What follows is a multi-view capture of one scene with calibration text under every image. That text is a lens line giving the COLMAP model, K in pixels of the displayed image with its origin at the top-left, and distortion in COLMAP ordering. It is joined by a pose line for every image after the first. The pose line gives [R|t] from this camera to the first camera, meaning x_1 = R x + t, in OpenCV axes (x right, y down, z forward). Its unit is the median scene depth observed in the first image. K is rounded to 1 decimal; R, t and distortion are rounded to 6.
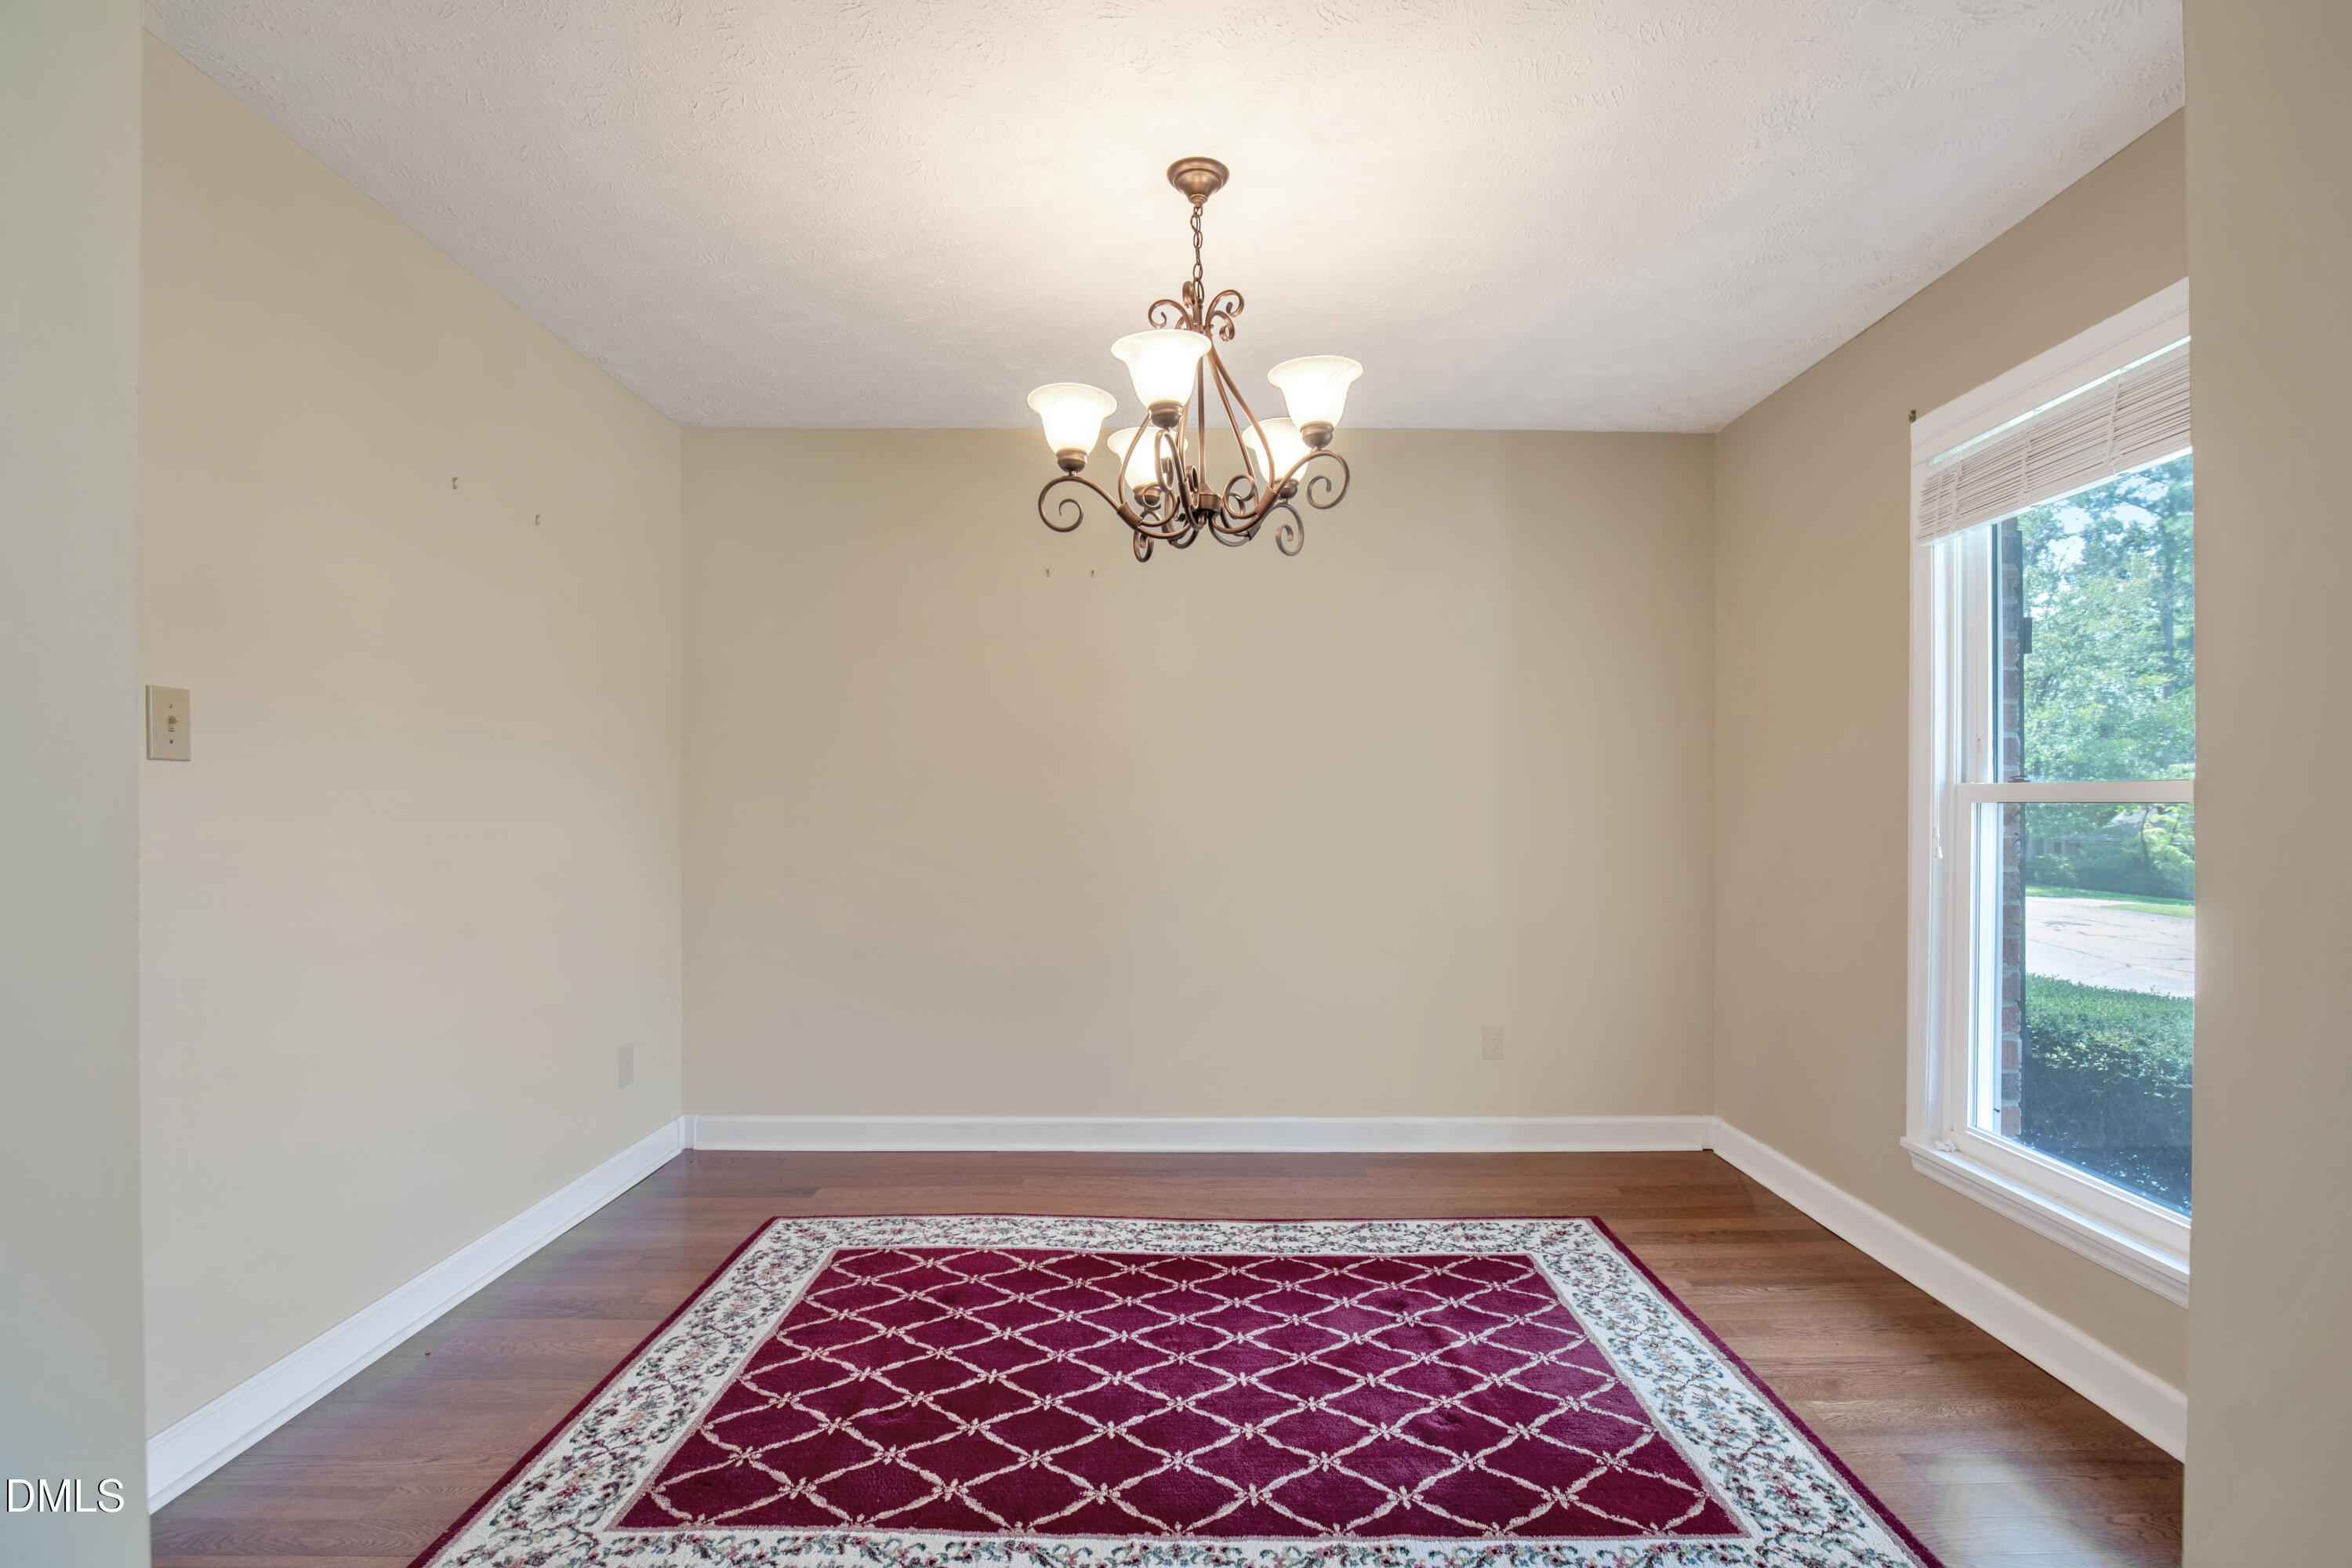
lens RADIAL K [[1103.8, 0, 1196.8], [0, 1103.8, 795.6], [0, 0, 1]] dist [-0.023014, 0.000147]
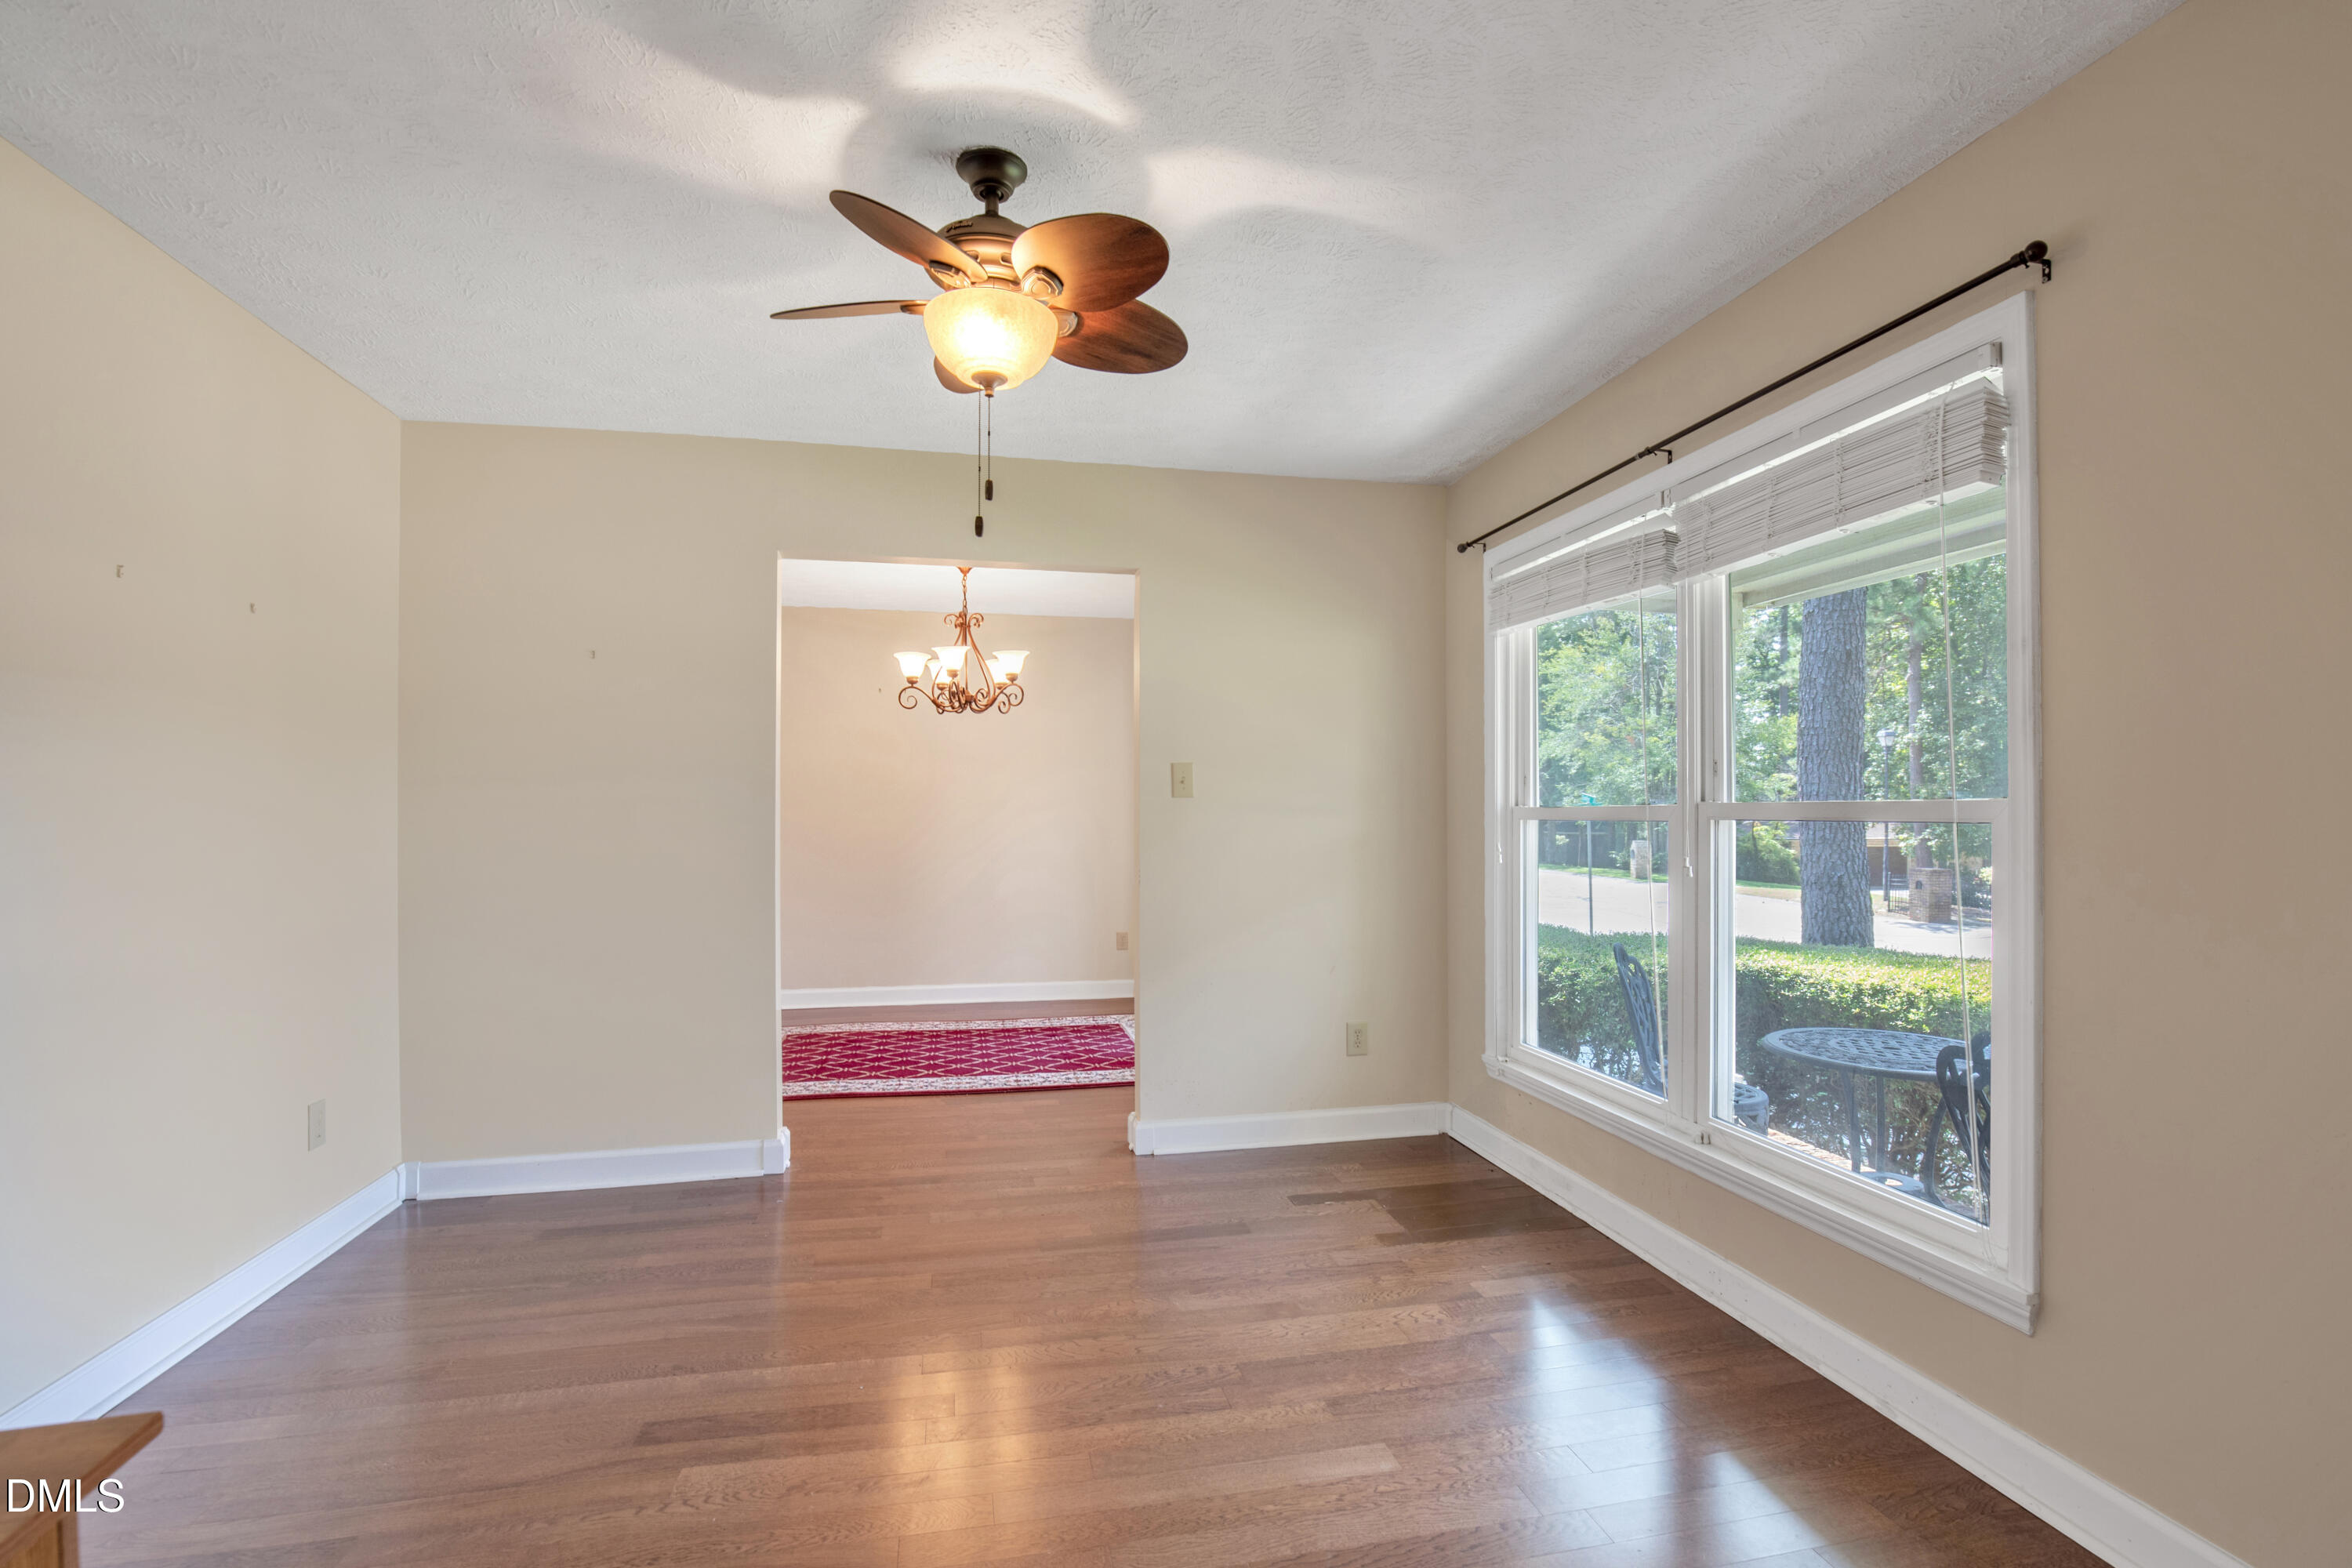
lens RADIAL K [[1103.8, 0, 1196.8], [0, 1103.8, 795.6], [0, 0, 1]] dist [-0.023014, 0.000147]
pose [[0.978765, -0.003453, 0.204955, 0.000502], [0.006758, 0.999858, -0.015427, -0.001212], [-0.204873, 0.016485, 0.978650, -0.332621]]
